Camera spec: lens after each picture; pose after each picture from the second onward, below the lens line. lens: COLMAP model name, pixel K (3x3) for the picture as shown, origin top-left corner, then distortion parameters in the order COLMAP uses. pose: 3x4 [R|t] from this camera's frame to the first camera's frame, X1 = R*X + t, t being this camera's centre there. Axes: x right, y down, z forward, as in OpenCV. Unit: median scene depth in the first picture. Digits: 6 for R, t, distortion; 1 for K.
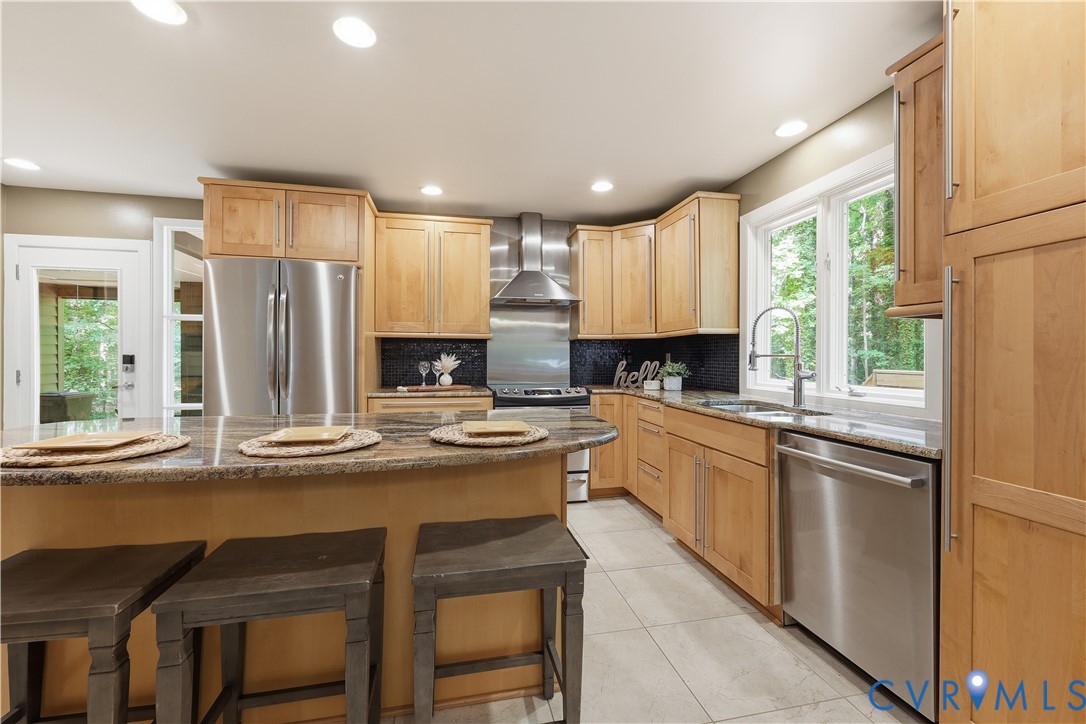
lens RADIAL K [[444.7, 0, 541.3], [0, 444.7, 357.3], [0, 0, 1]] dist [-0.001846, 0.000289]
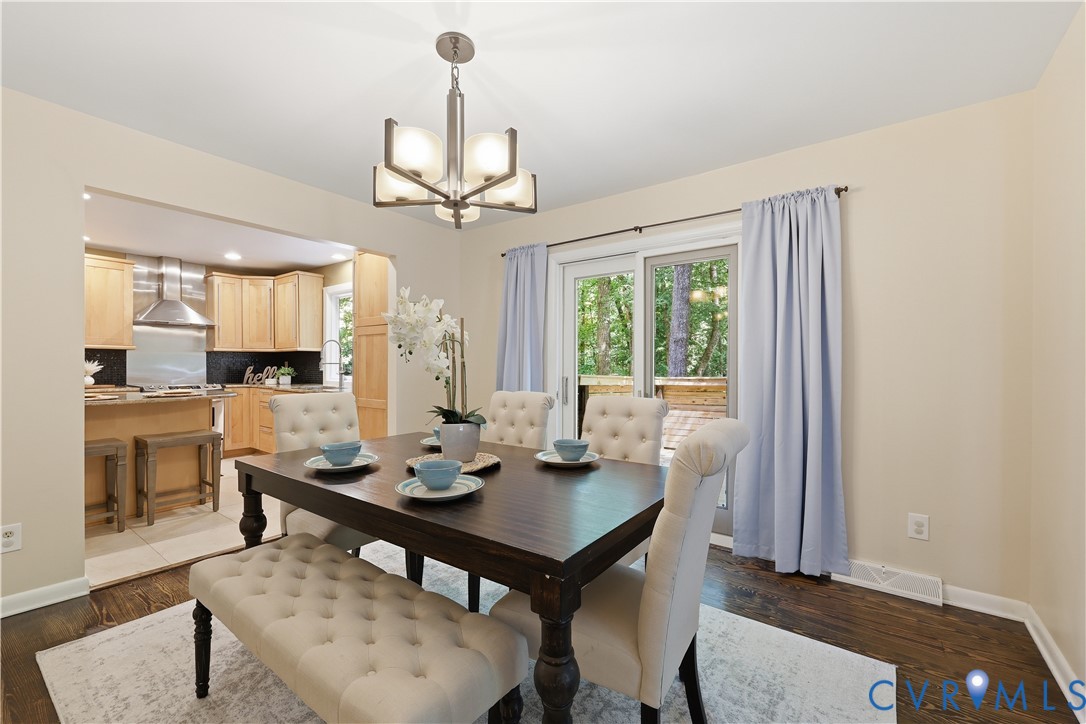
lens RADIAL K [[444.7, 0, 537.9], [0, 444.7, 369.5], [0, 0, 1]] dist [-0.001846, 0.000289]
pose [[0.750564, -0.003446, 0.660789, -0.087452], [-0.002554, 0.999964, 0.008116, 0.004429], [-0.660793, -0.007779, 0.750528, -0.837779]]
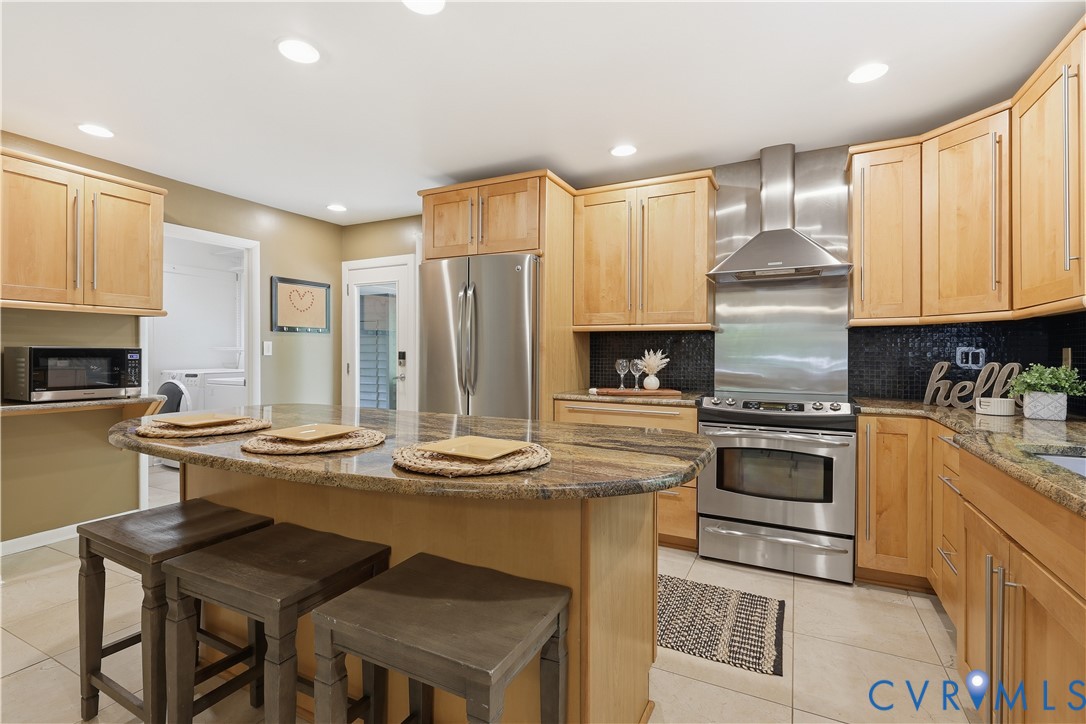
lens RADIAL K [[506.6, 0, 538.4], [0, 506.6, 356.4], [0, 0, 1]] dist [0.000307, 0.000935]
pose [[0.775877, 0.005010, -0.630864, 0.207825], [-0.002789, 0.999986, 0.004512, 0.000135], [0.630878, -0.001741, 0.775880, 0.165009]]
